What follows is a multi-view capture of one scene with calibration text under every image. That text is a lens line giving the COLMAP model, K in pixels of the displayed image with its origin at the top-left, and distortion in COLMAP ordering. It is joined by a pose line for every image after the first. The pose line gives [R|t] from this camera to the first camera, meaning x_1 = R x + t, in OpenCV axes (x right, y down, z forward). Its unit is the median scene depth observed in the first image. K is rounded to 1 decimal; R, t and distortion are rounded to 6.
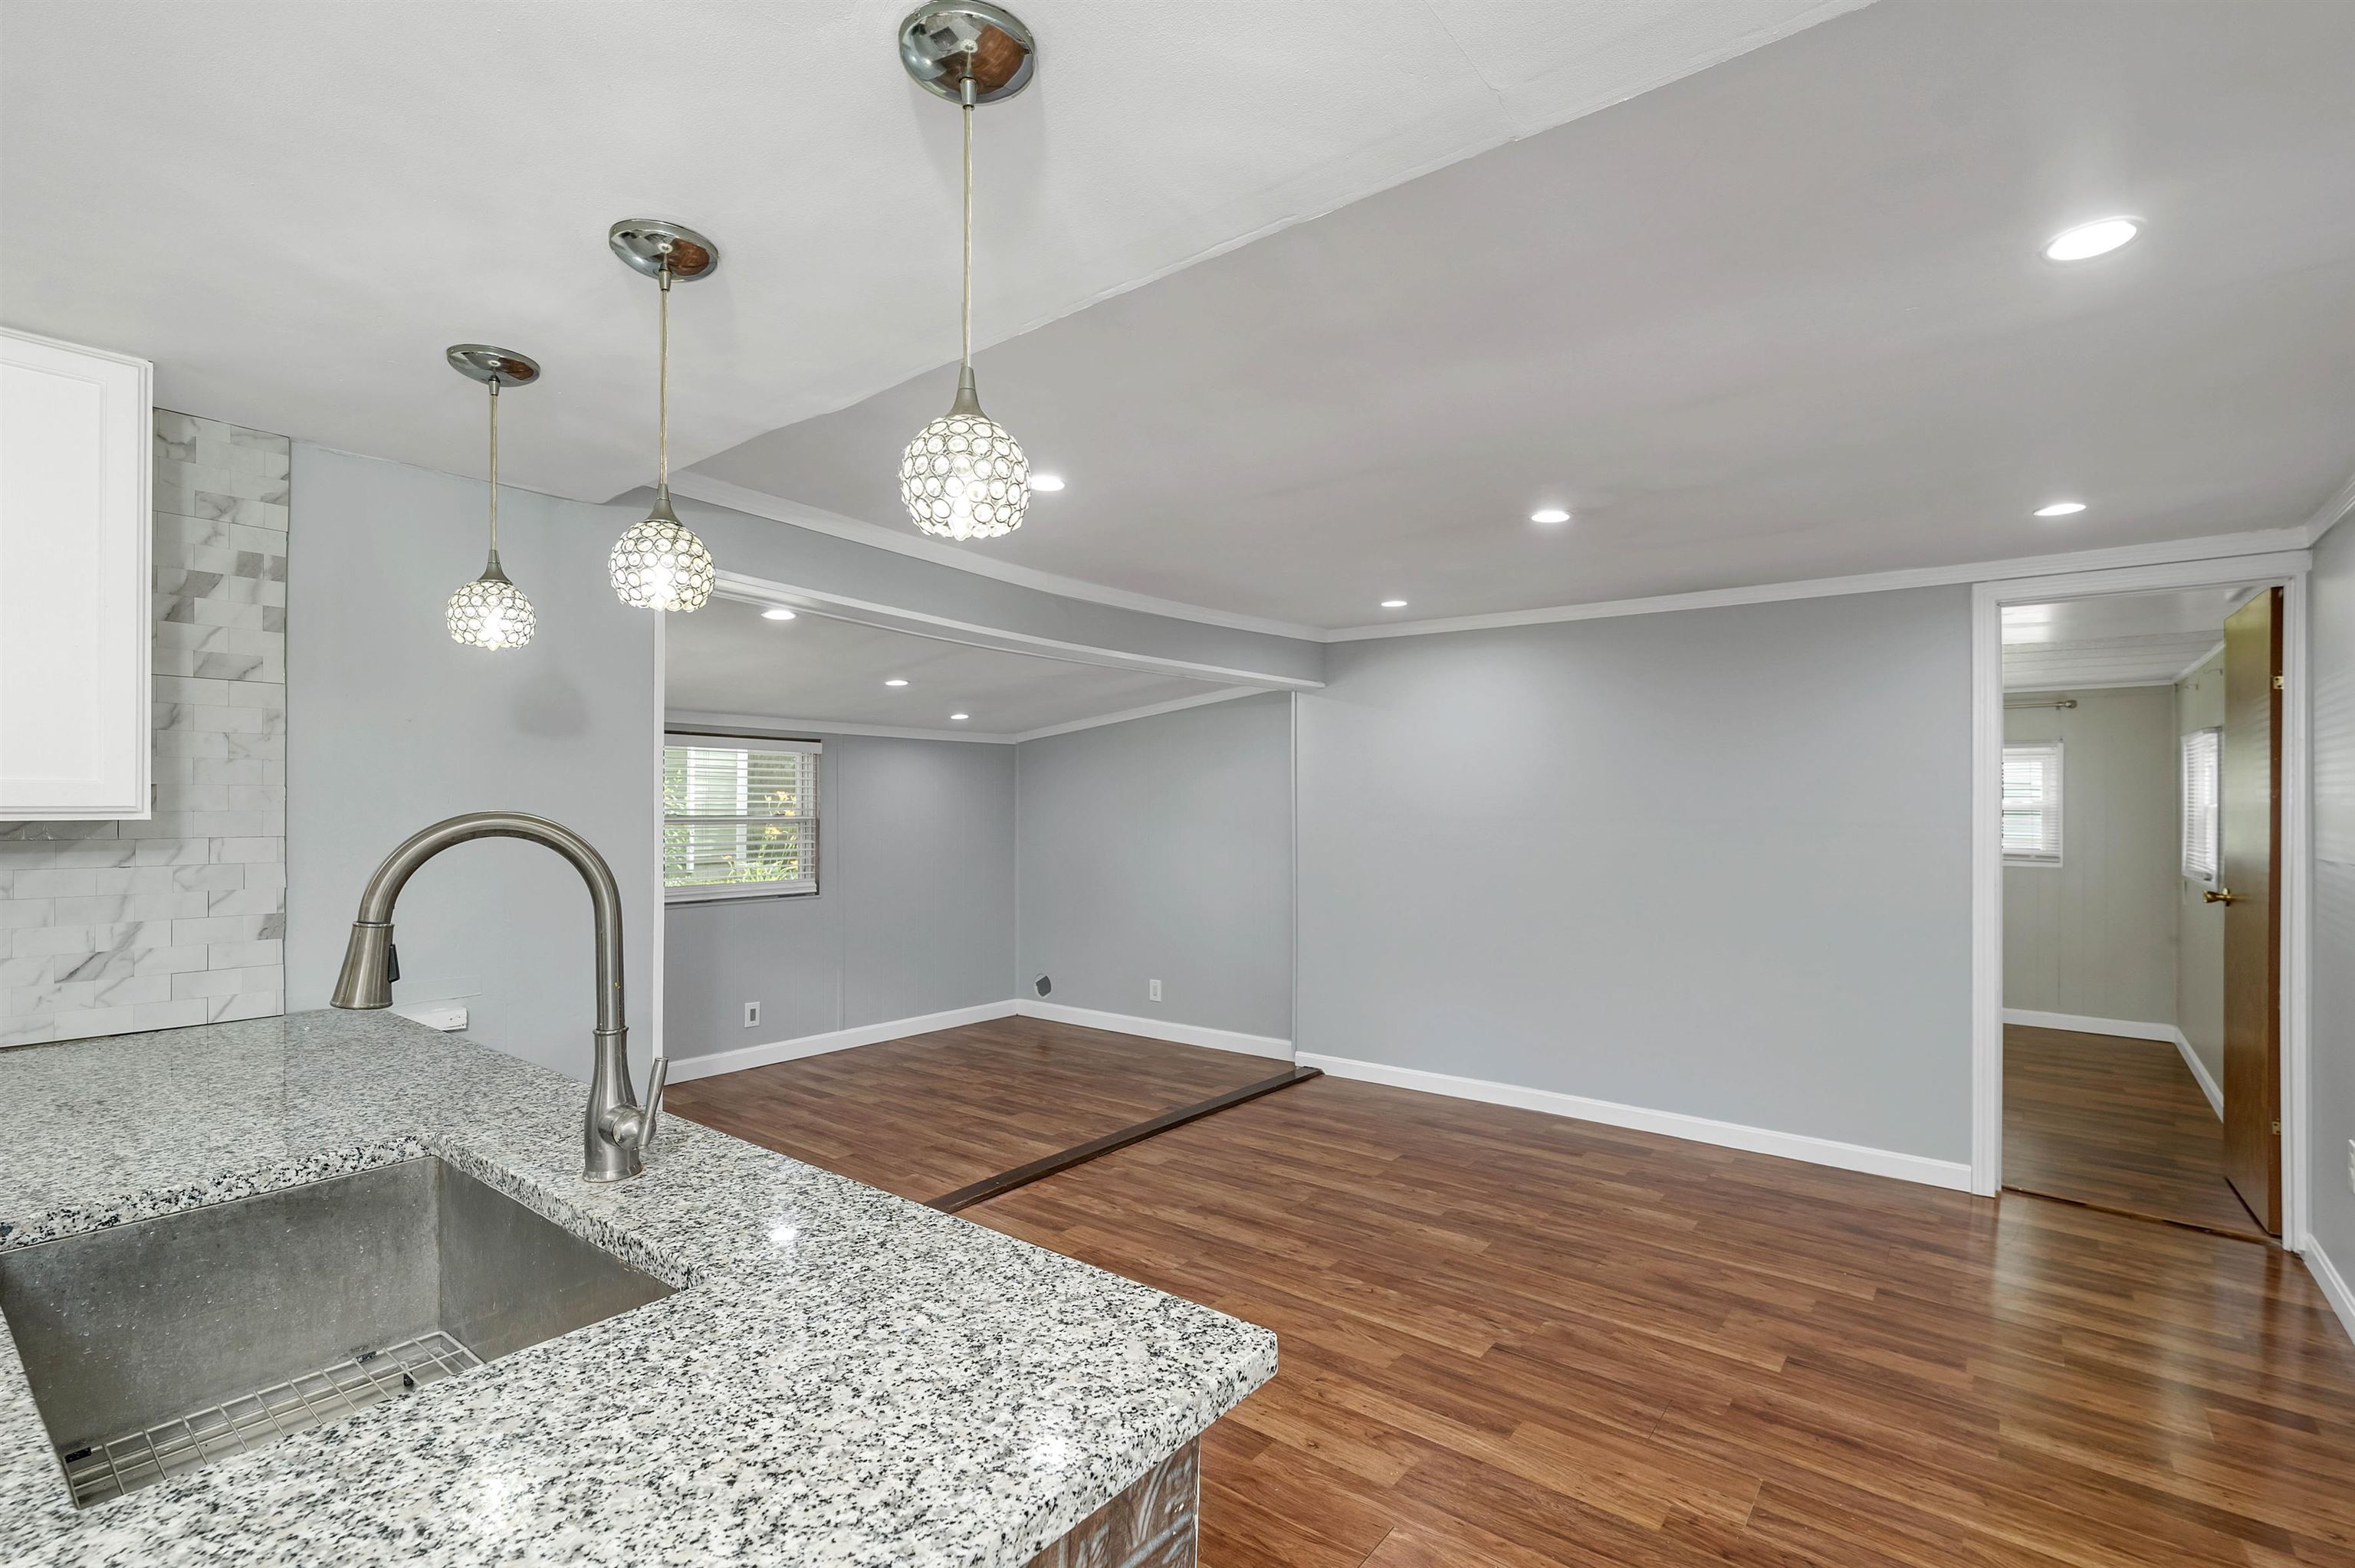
lens RADIAL K [[1070.6, 0, 1181.6], [0, 1070.6, 802.5], [0, 0, 1]] dist [0.000214, -0.000483]
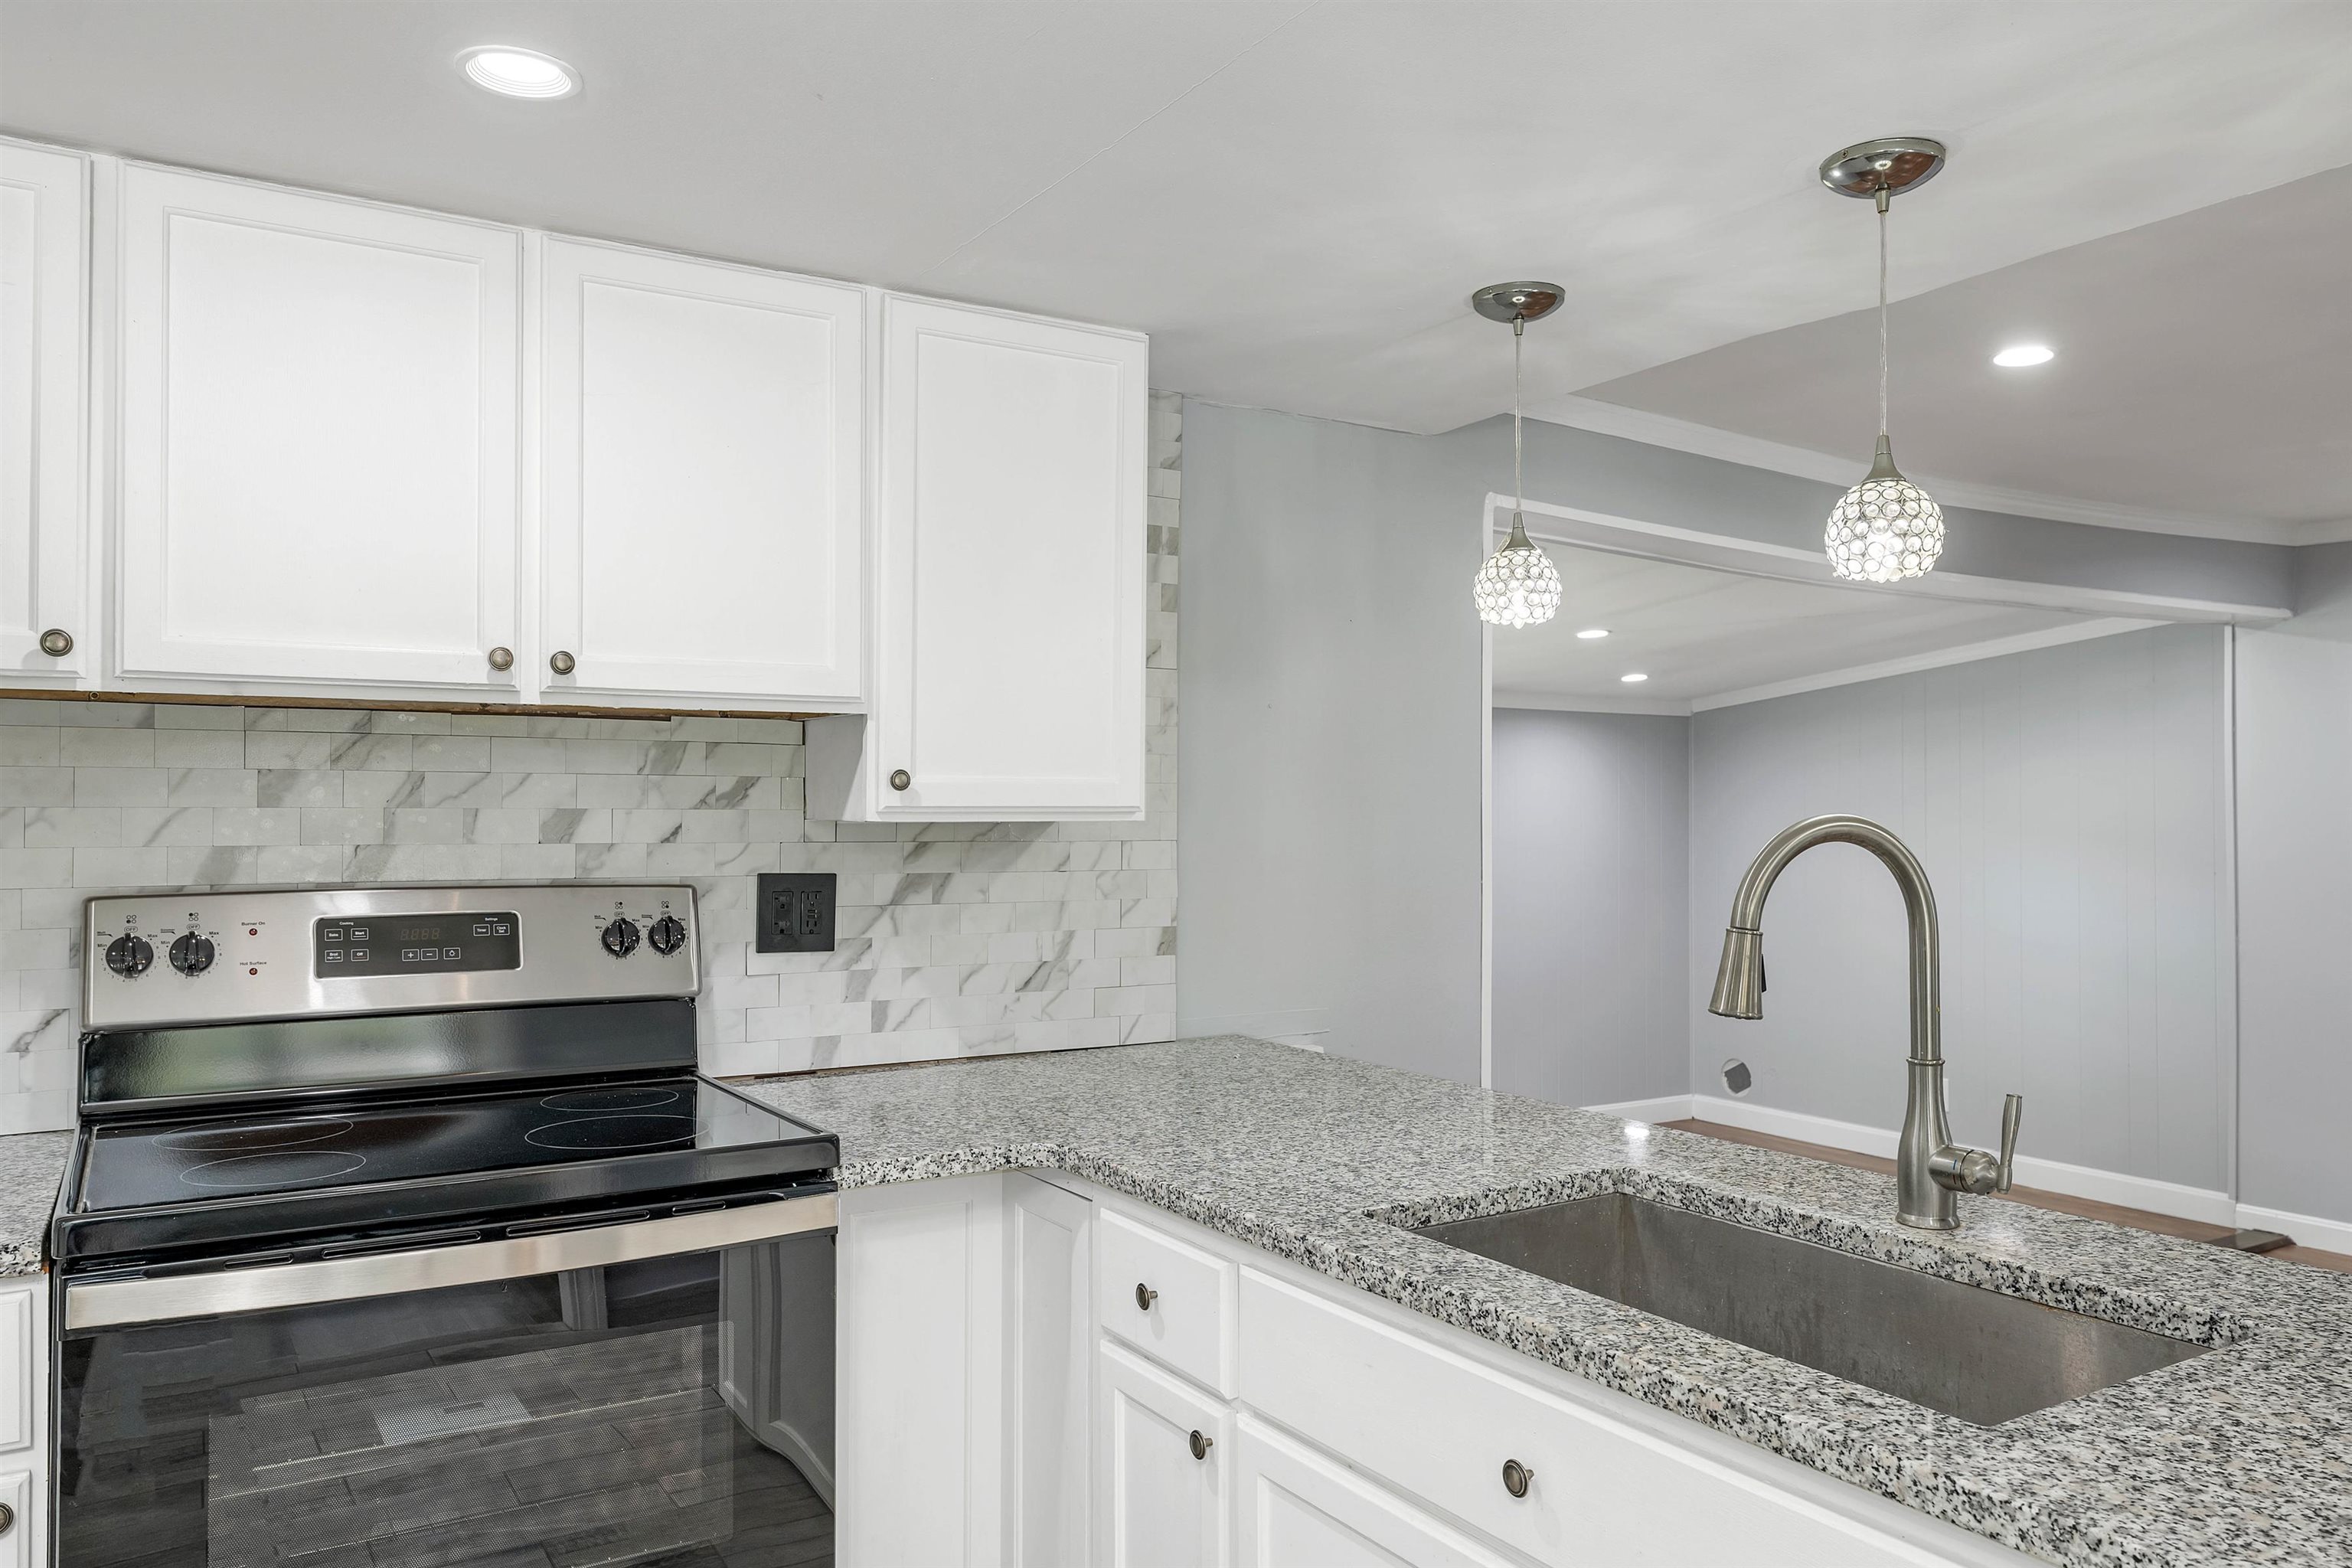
lens RADIAL K [[1636.0, 0, 1176.0], [0, 1636.0, 784.0], [0, 0, 1]] dist [-0.000335, -0.000410]
pose [[0.938386, -0.001365, -0.345585, -0.441135], [-0.002386, 0.999943, -0.010429, -0.001330], [0.345580, 0.010611, 0.938329, -0.336831]]
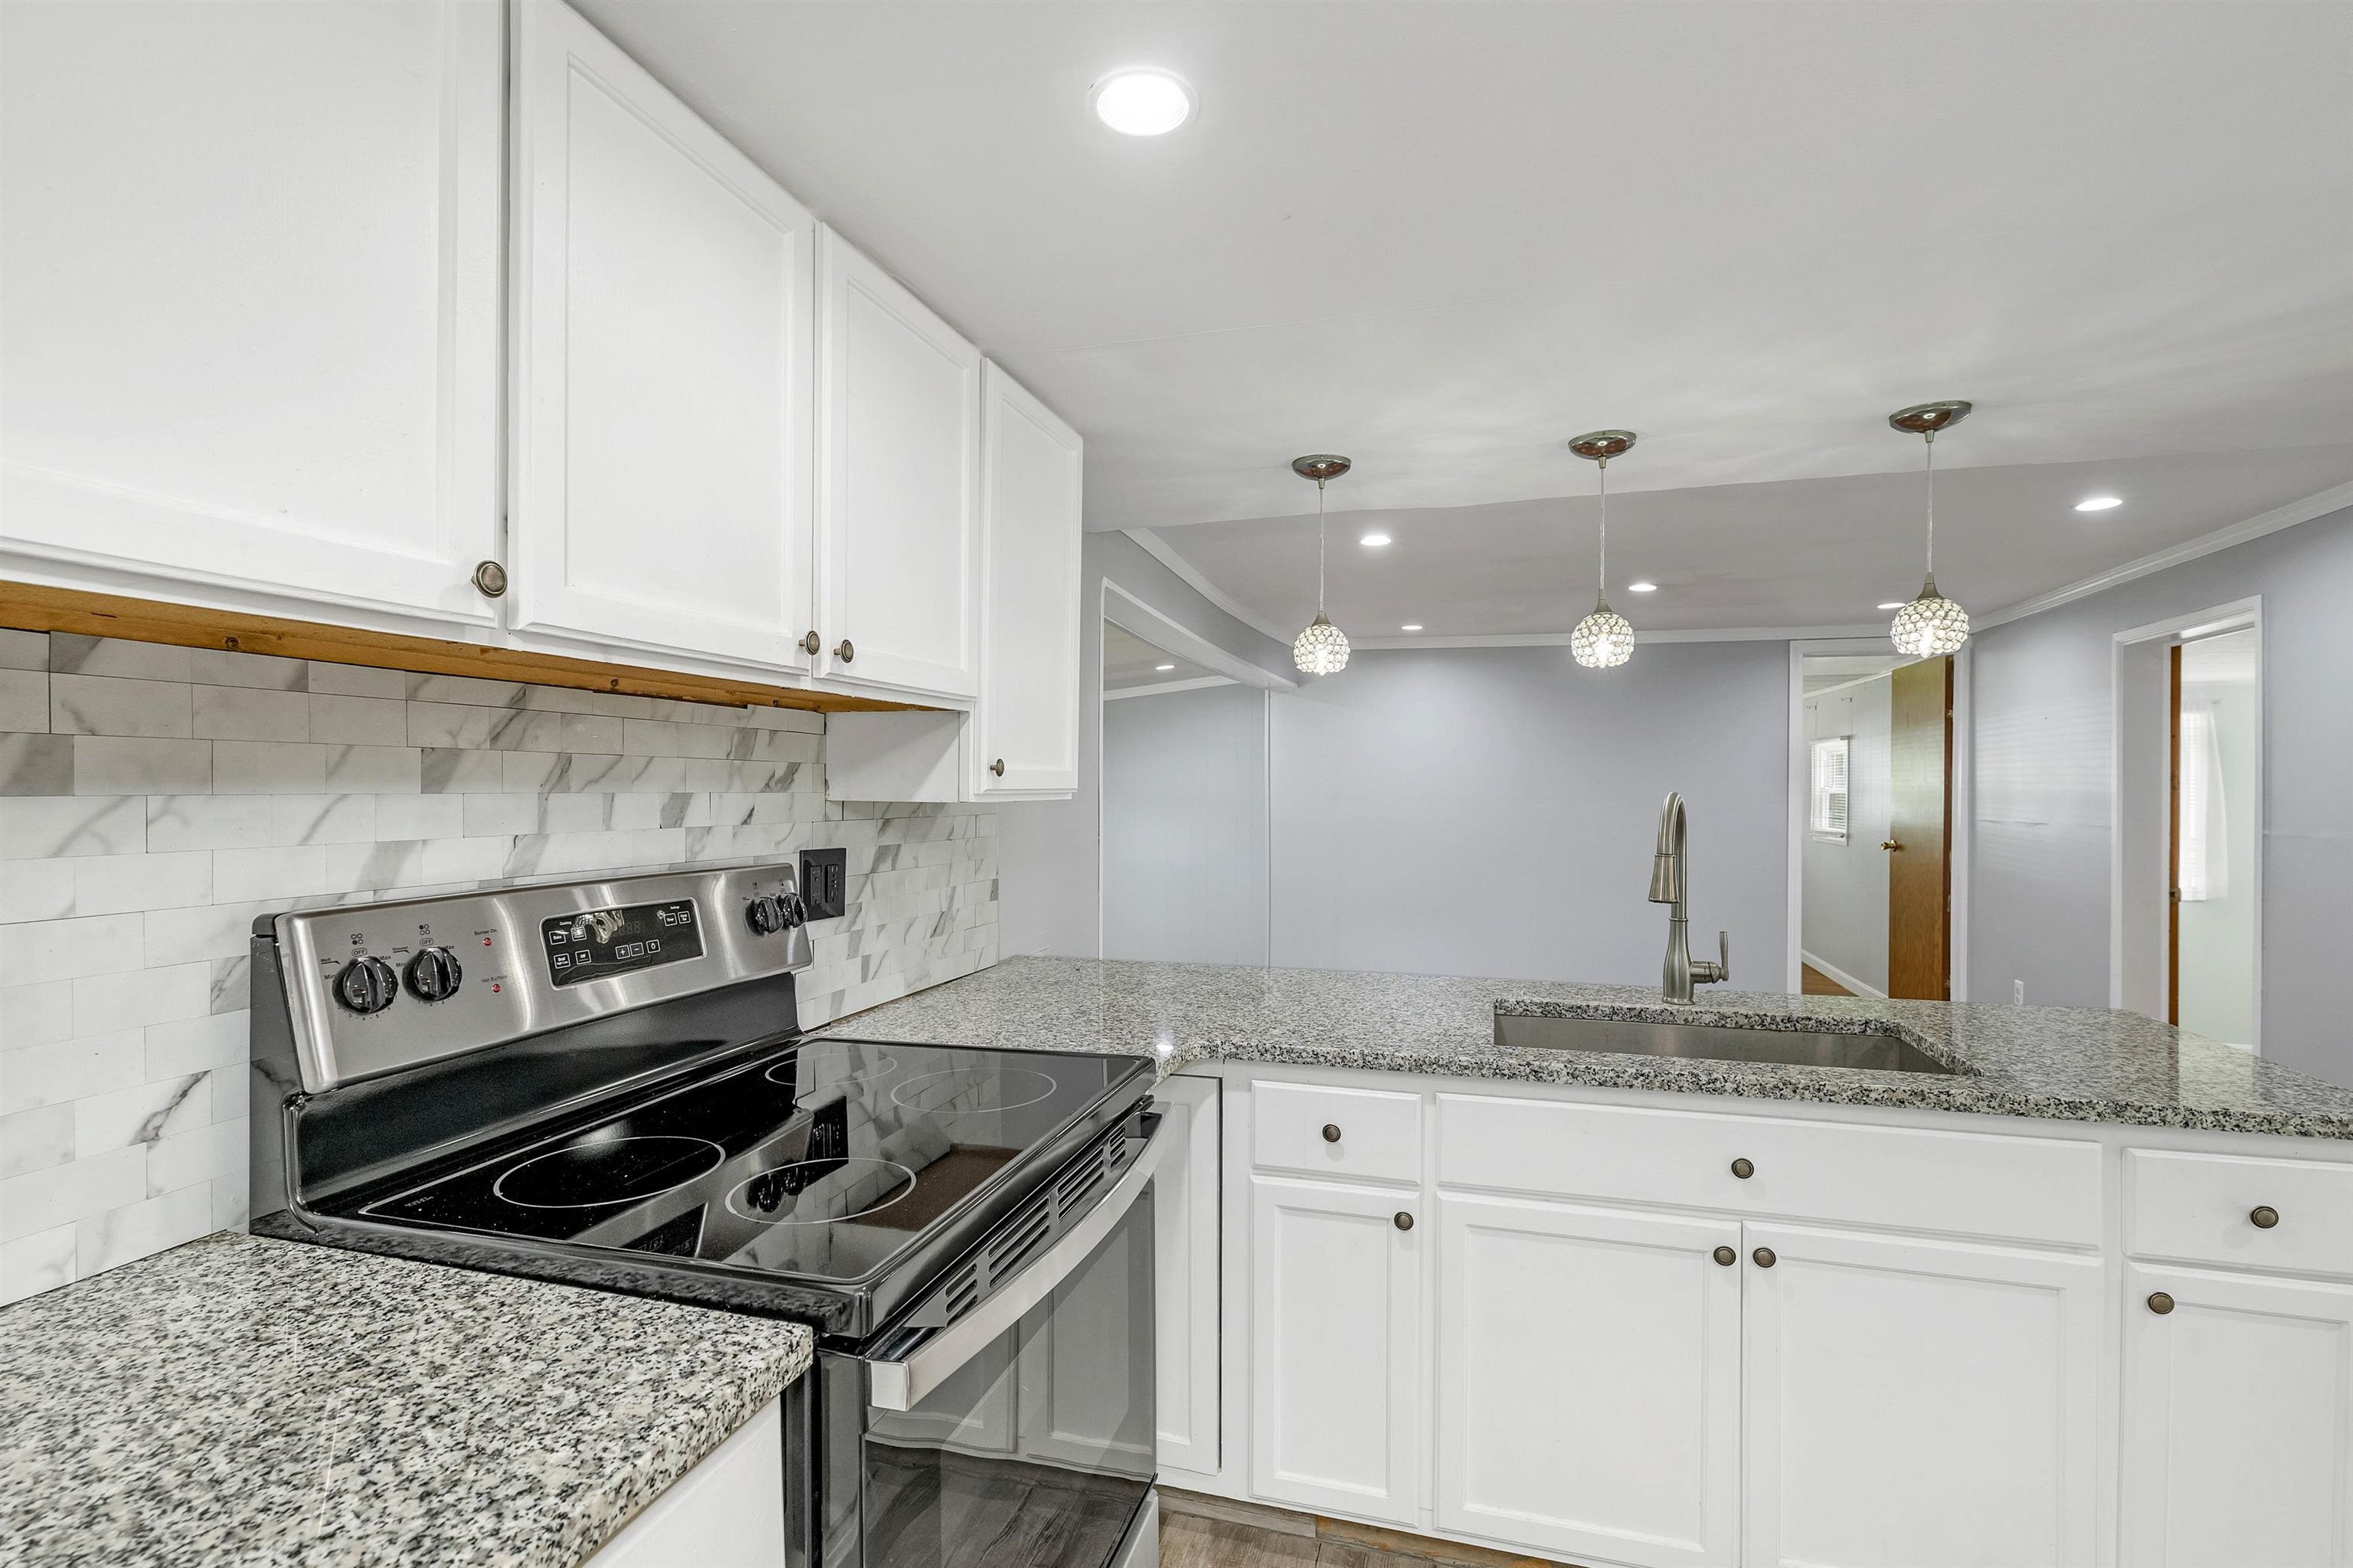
lens RADIAL K [[1080.5, 0, 1176.1], [0, 1080.5, 791.6], [0, 0, 1]] dist [-0.000265, 0.000115]
pose [[0.931903, -0.000476, 0.362707, -1.307376], [-0.002096, 0.999975, 0.006697, -0.001535], [-0.362701, -0.007002, 0.931879, -0.222456]]
